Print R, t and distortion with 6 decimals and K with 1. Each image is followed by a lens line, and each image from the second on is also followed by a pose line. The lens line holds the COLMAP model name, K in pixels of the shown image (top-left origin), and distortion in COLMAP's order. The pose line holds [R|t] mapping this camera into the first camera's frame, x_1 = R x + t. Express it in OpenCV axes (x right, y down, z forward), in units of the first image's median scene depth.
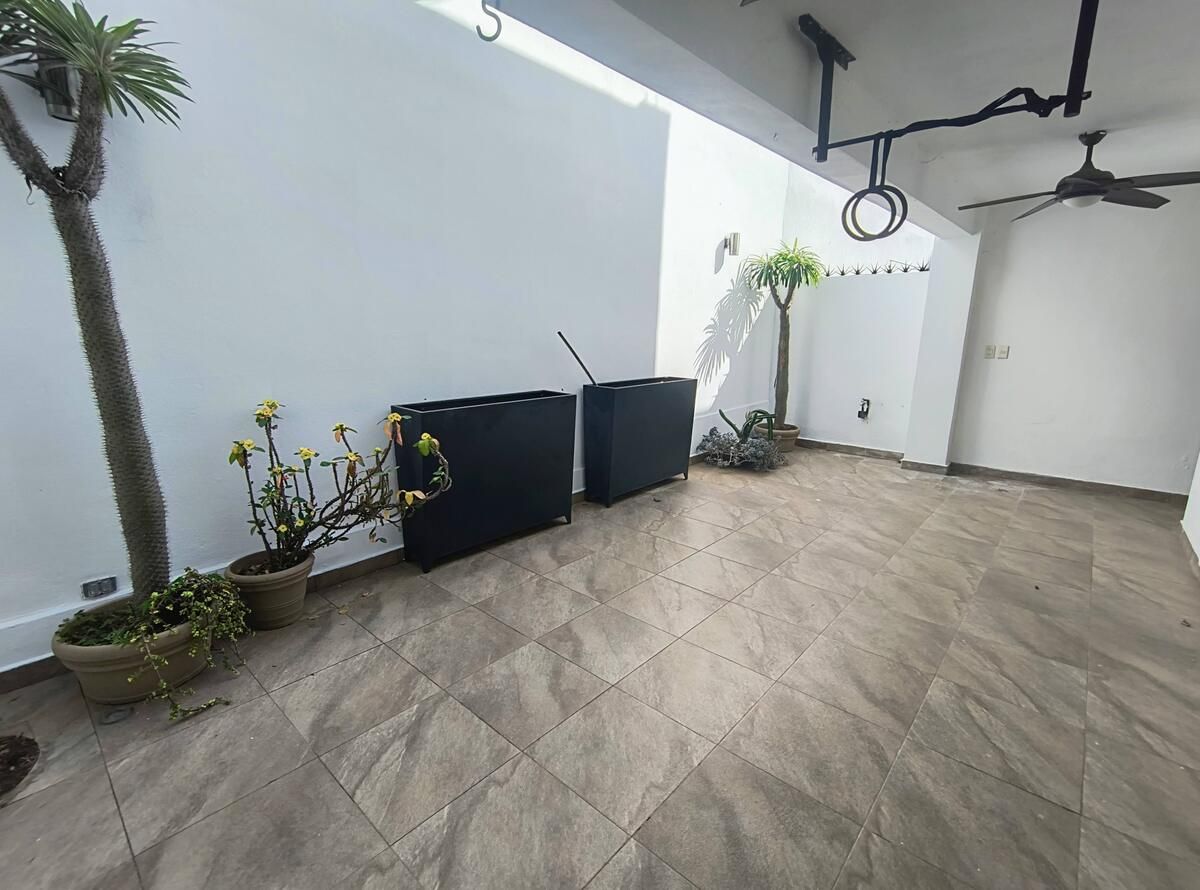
lens RADIAL K [[561.8, 0, 600.0], [0, 561.8, 445.0], [0, 0, 1]] dist [0.000097, -0.000072]
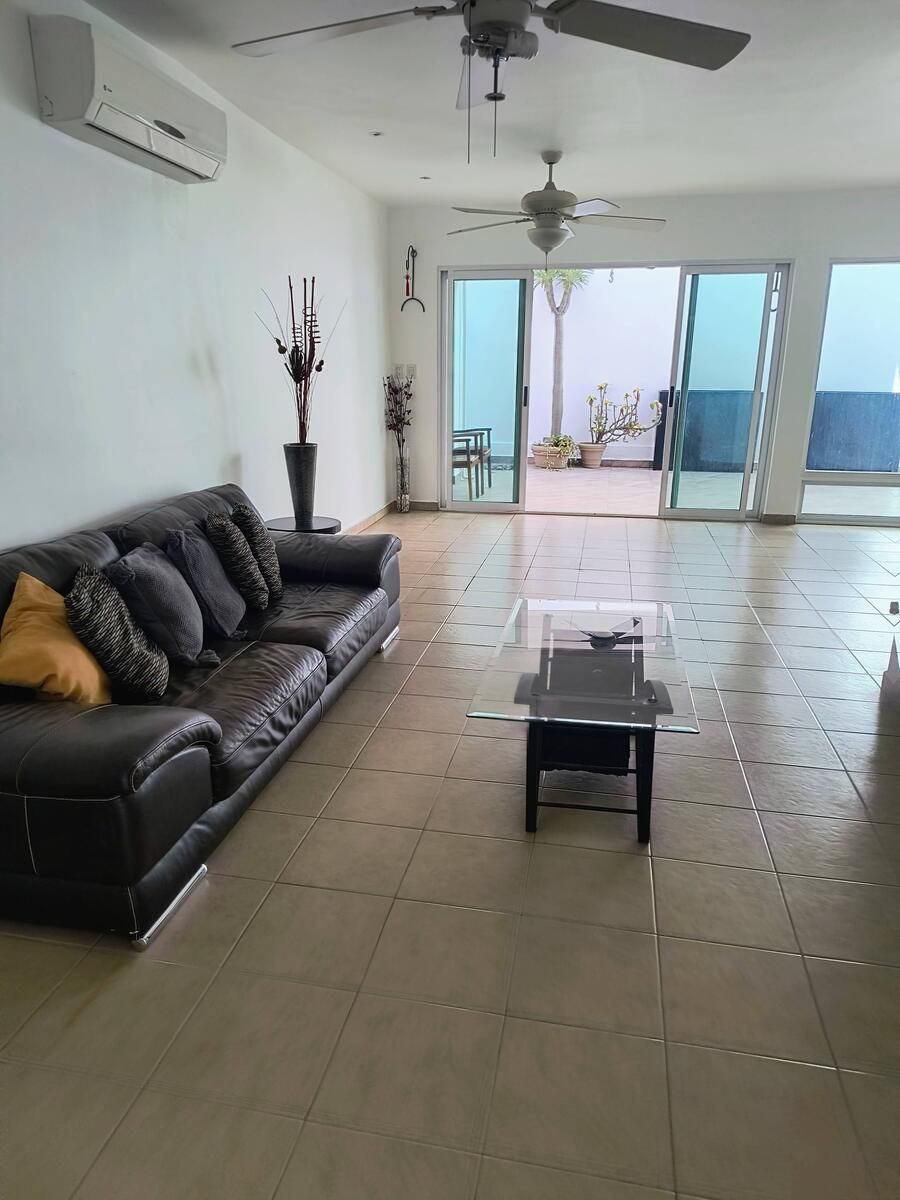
lens RADIAL K [[818.1, 0, 450.0], [0, 818.1, 600.0], [0, 0, 1]] dist [0.058090, -0.083861]
pose [[0.513762, 0.238200, -0.824202, 2.370241], [-0.185056, 0.968837, 0.164647, 0.400128], [0.837737, 0.067935, 0.541832, -1.558009]]
